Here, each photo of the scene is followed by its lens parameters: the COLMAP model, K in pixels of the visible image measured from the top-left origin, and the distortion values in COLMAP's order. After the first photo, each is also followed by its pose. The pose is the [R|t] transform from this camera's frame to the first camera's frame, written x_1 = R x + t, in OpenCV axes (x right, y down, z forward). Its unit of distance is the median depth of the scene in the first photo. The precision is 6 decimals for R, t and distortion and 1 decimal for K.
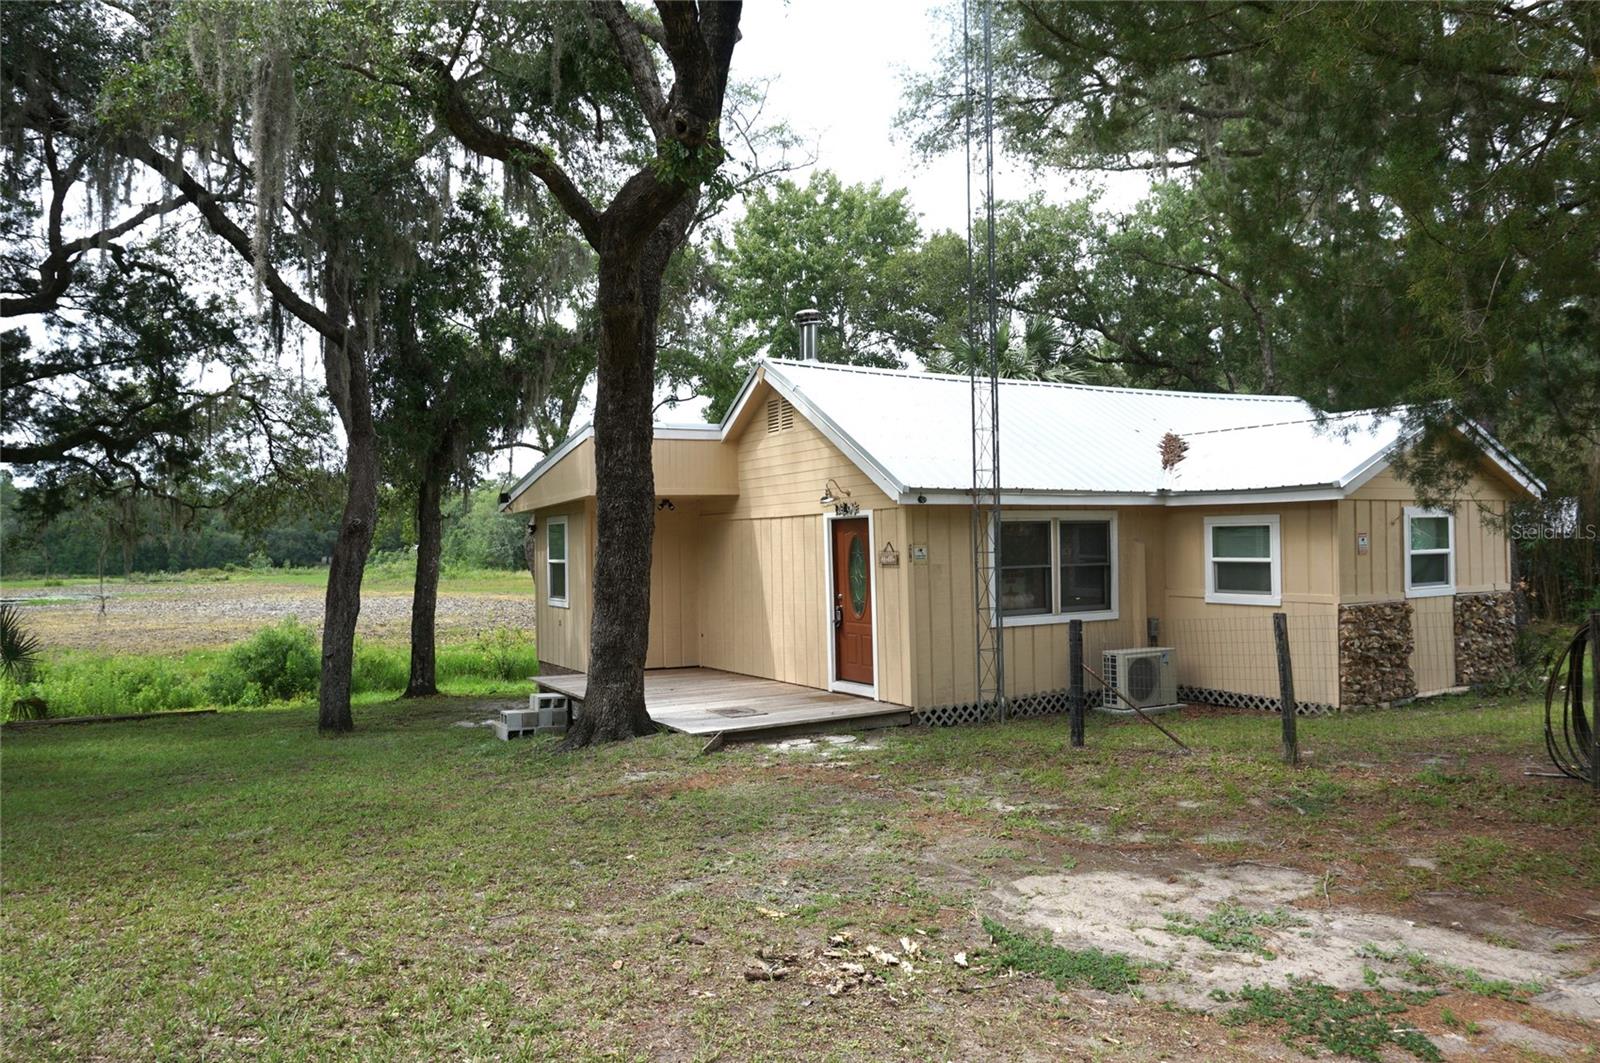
lens RADIAL K [[1136.4, 0, 802.2], [0, 1136.4, 536.0], [0, 0, 1]] dist [-0.026942, 0.039920]
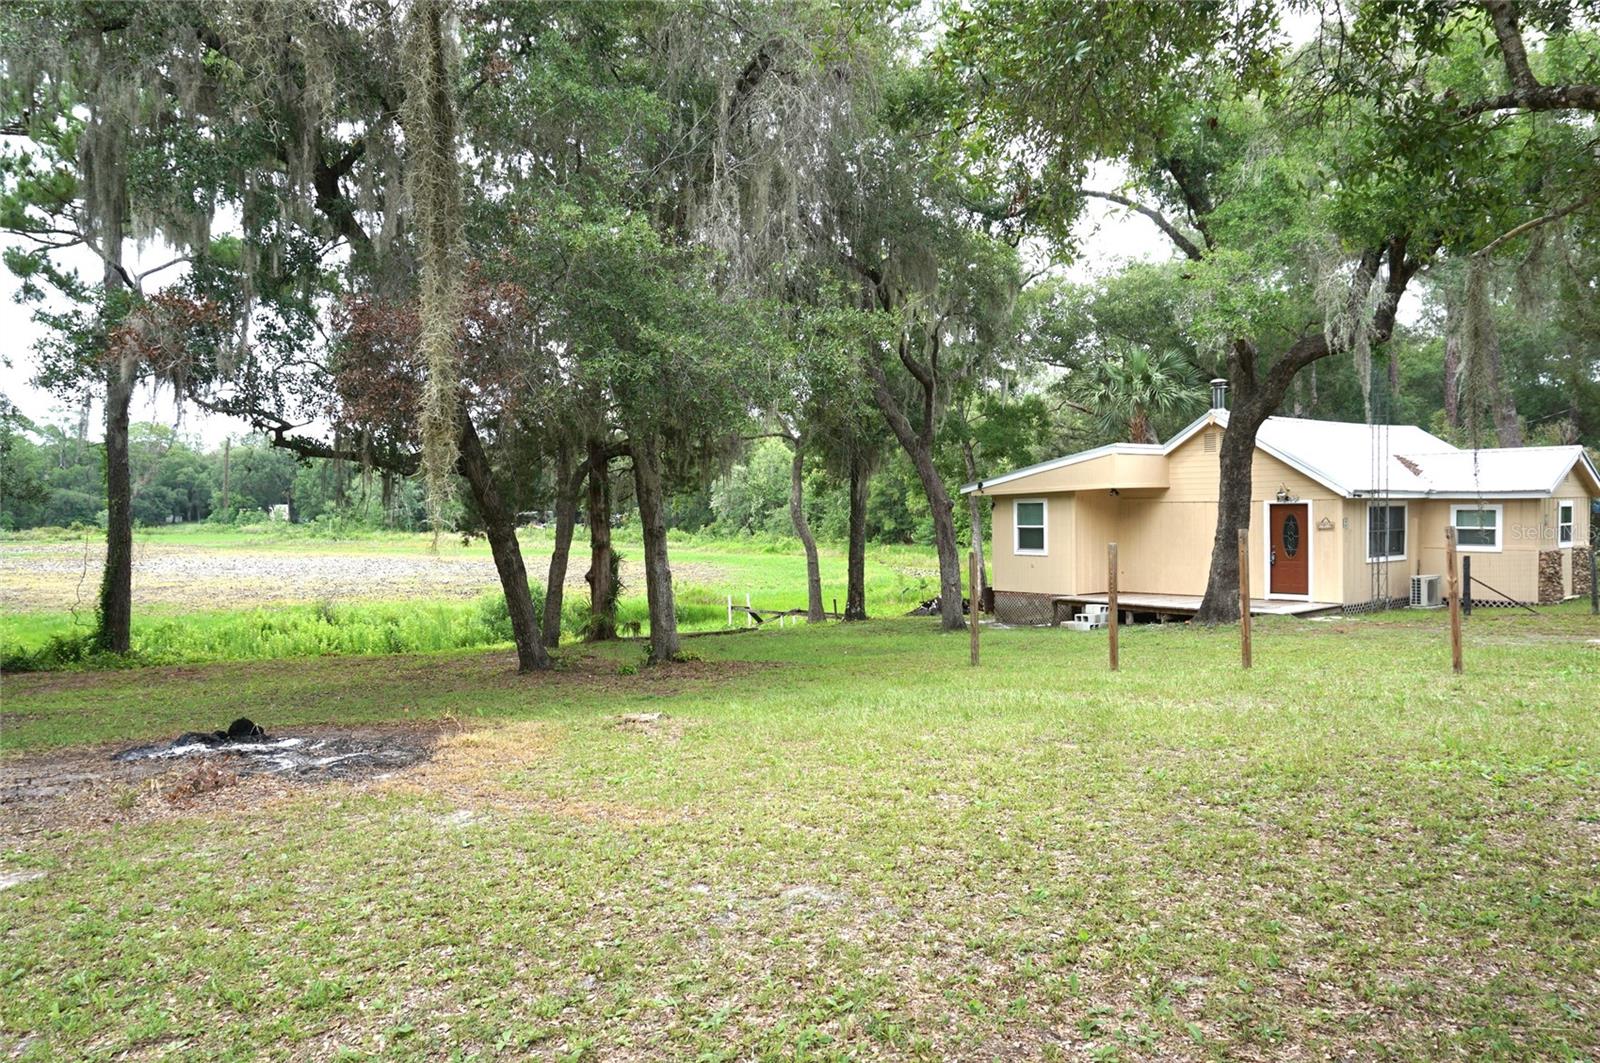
lens RADIAL K [[1141.6, 0, 794.6], [0, 1141.6, 525.5], [0, 0, 1]] dist [-0.049462, 0.035330]
pose [[0.988380, 0.005894, 0.151890, -1.012206], [-0.009318, 0.999718, 0.021843, -0.013192], [-0.151718, -0.023005, 0.988156, -0.673740]]
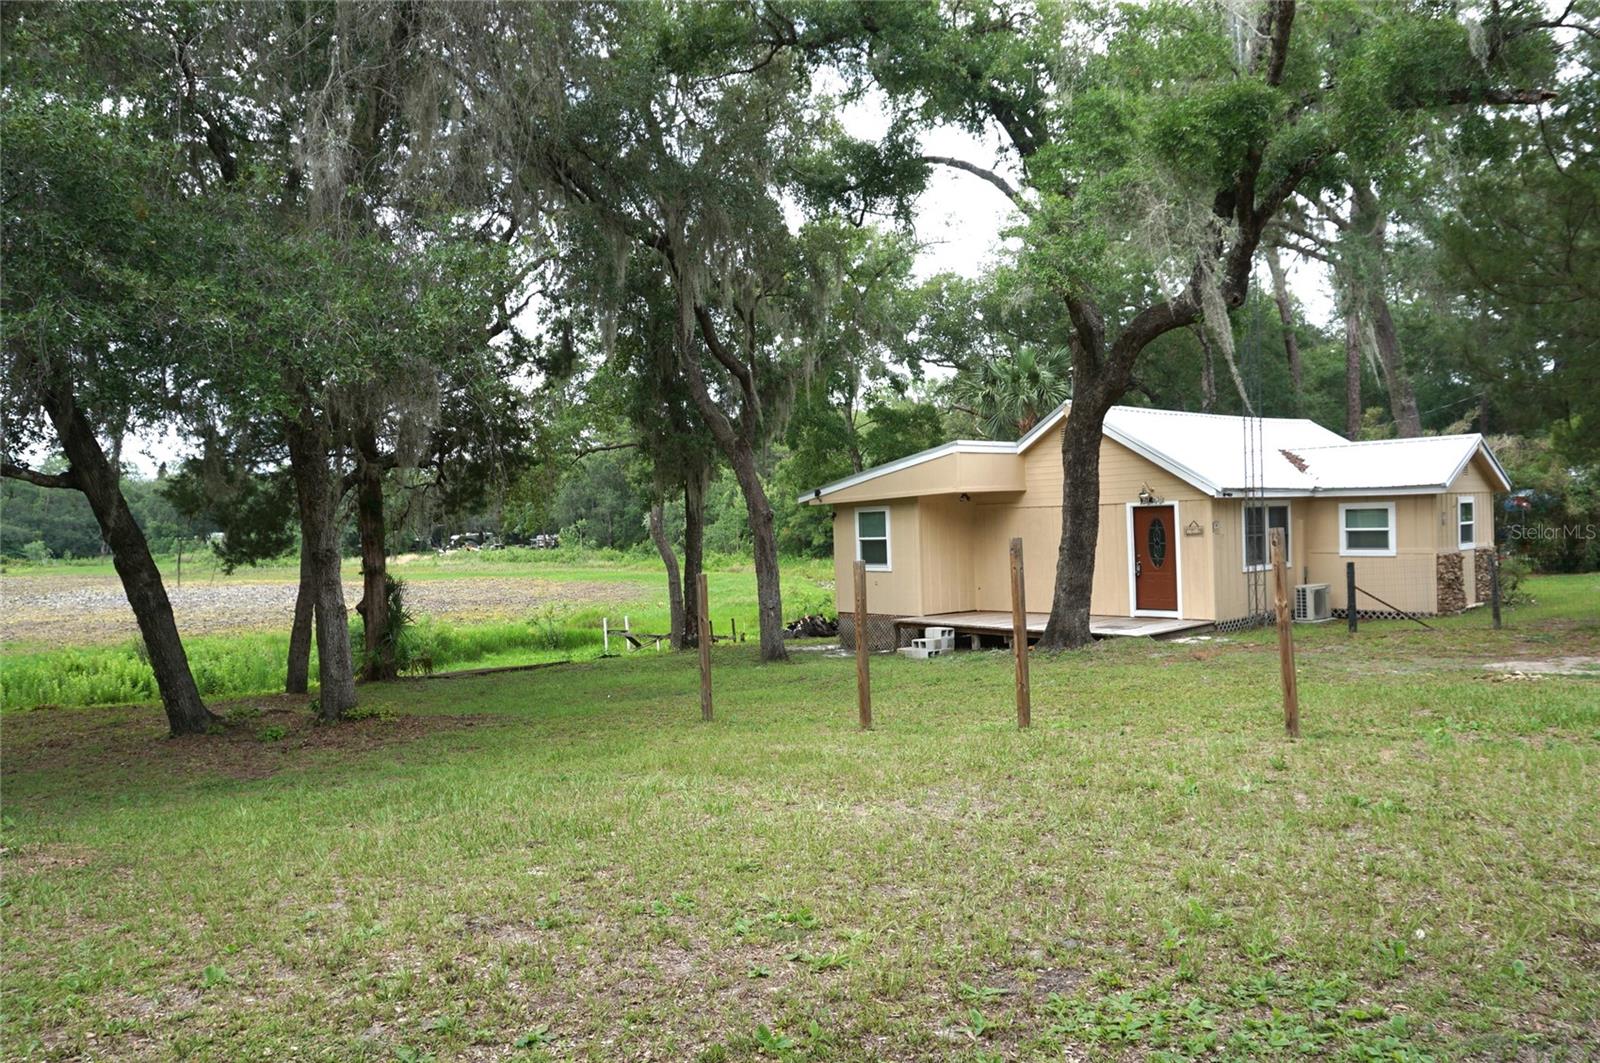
lens RADIAL K [[1121.2, 0, 794.1], [0, 1121.2, 527.9], [0, 0, 1]] dist [-0.060721, 0.047695]
pose [[0.981535, -0.013149, 0.190830, -0.741004], [0.011488, 0.999886, 0.009810, -0.006308], [-0.190937, -0.007437, 0.981574, -0.425530]]
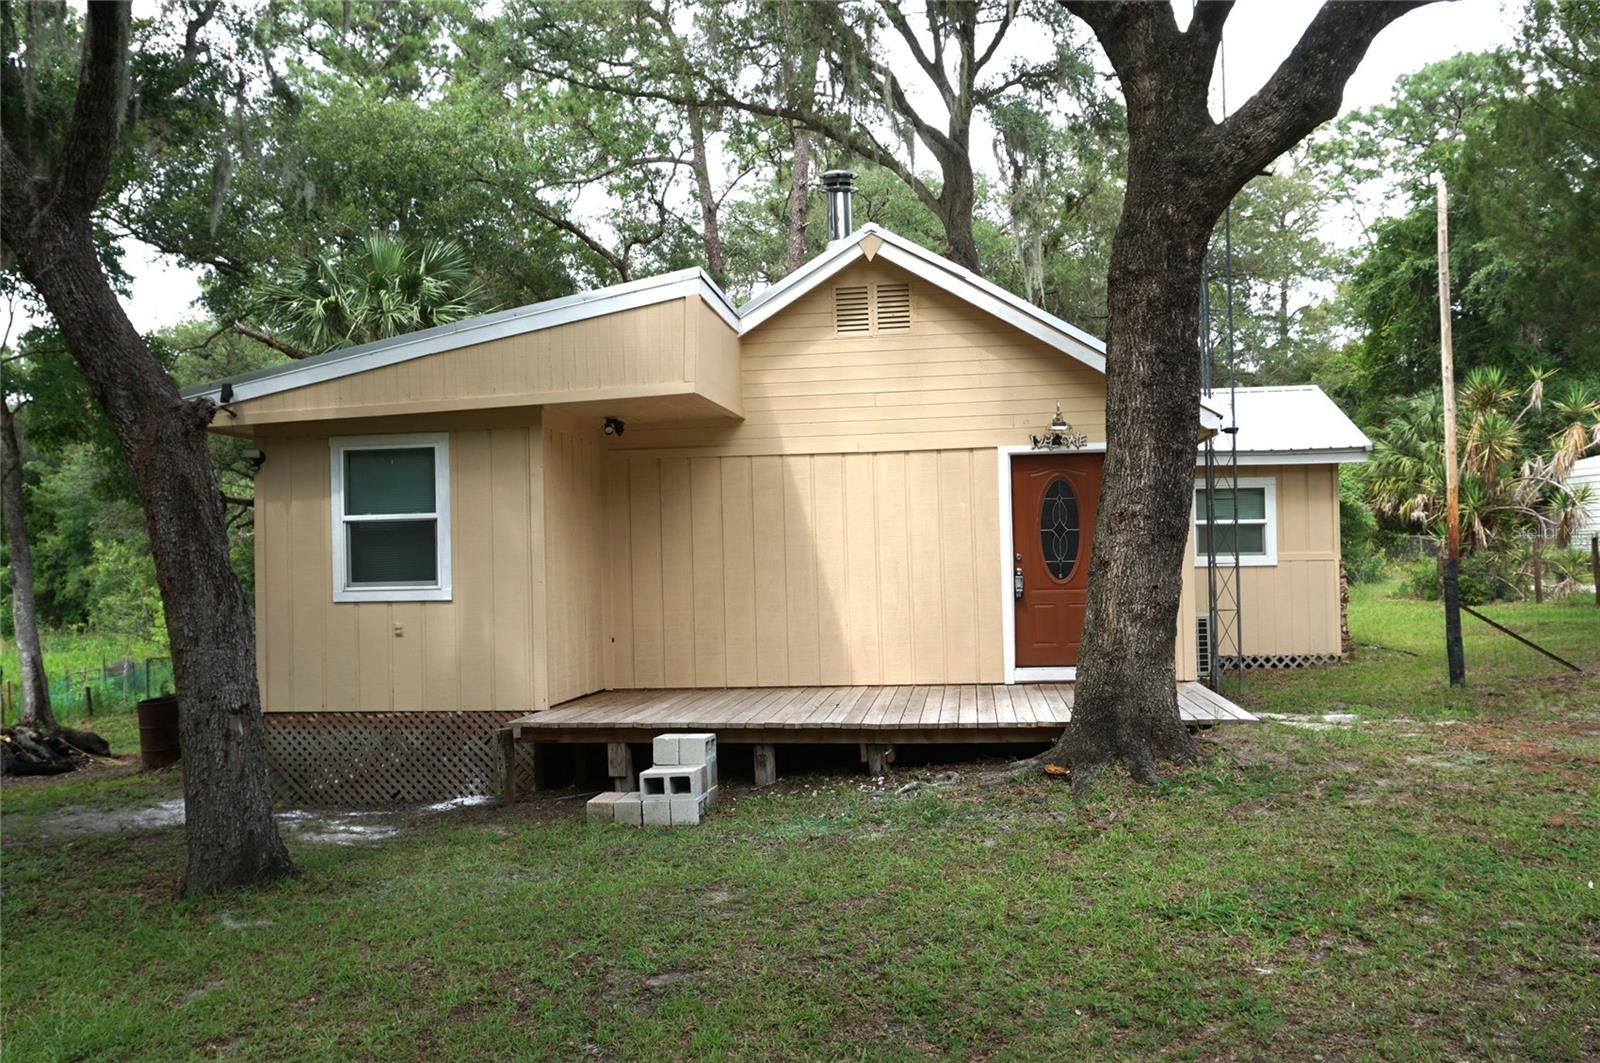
lens RADIAL K [[1293.6, 0, 800.0], [0, 1293.6, 531.5], [0, 0, 1]] dist [-0.014524, 0.040341]
pose [[0.610724, 0.022814, 0.791515, -0.757675], [0.005130, 0.999450, -0.032765, 0.065197], [-0.791827, 0.024071, 0.610271, 0.600602]]
